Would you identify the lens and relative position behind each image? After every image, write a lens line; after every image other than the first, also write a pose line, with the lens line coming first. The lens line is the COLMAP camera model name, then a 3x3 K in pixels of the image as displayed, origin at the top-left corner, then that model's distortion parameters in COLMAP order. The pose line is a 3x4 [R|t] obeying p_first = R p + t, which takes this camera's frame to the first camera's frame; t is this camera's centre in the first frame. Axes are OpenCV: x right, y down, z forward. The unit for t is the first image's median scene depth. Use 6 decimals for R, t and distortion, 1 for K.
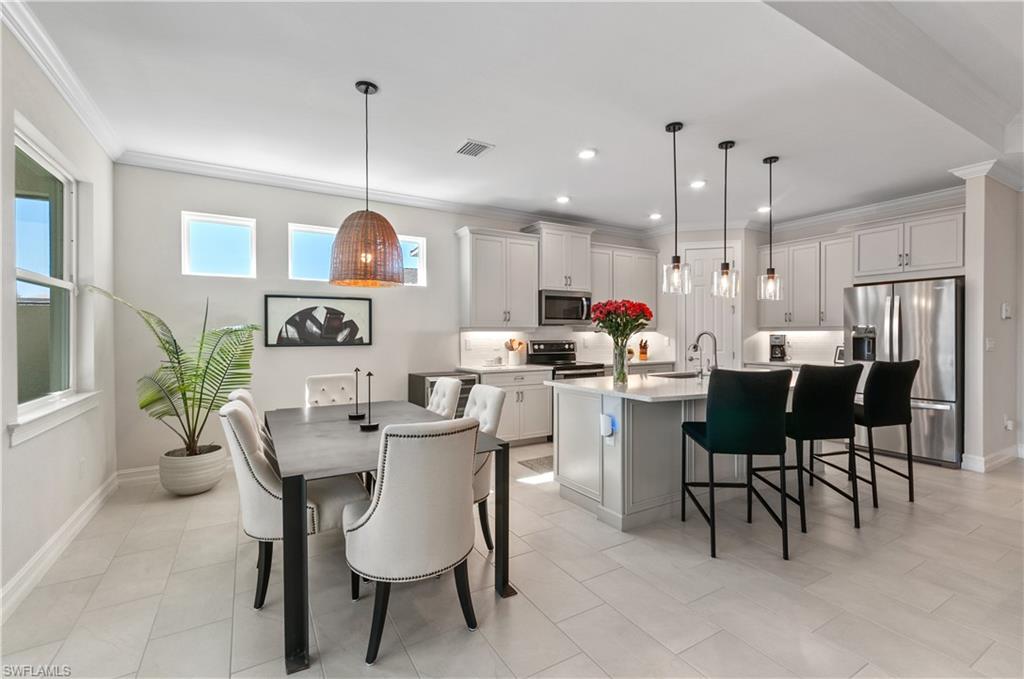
lens RADIAL K [[456.2, 0, 508.0], [0, 456.2, 337.1], [0, 0, 1]] dist [-0.002576, -0.000898]
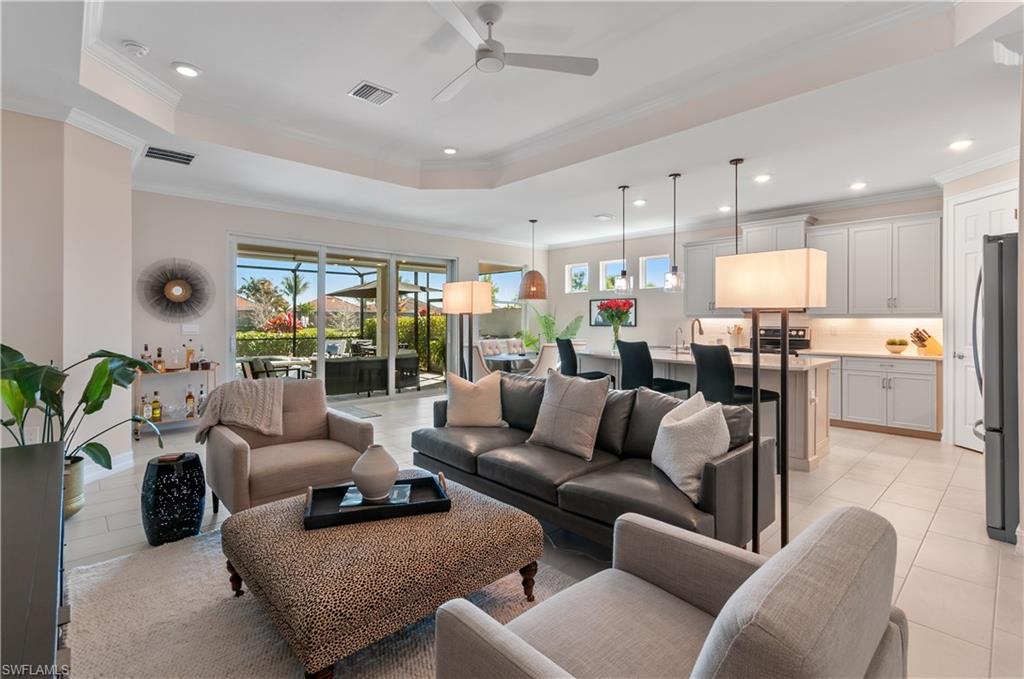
lens RADIAL K [[472.8, 0, 515.2], [0, 472.8, 321.3], [0, 0, 1]] dist [-0.000018, -0.000232]
pose [[0.236798, 0.004454, -0.971549, 1.375284], [-0.010029, 0.999947, 0.002140, -0.001394], [0.971507, 0.009237, 0.236831, 0.184856]]
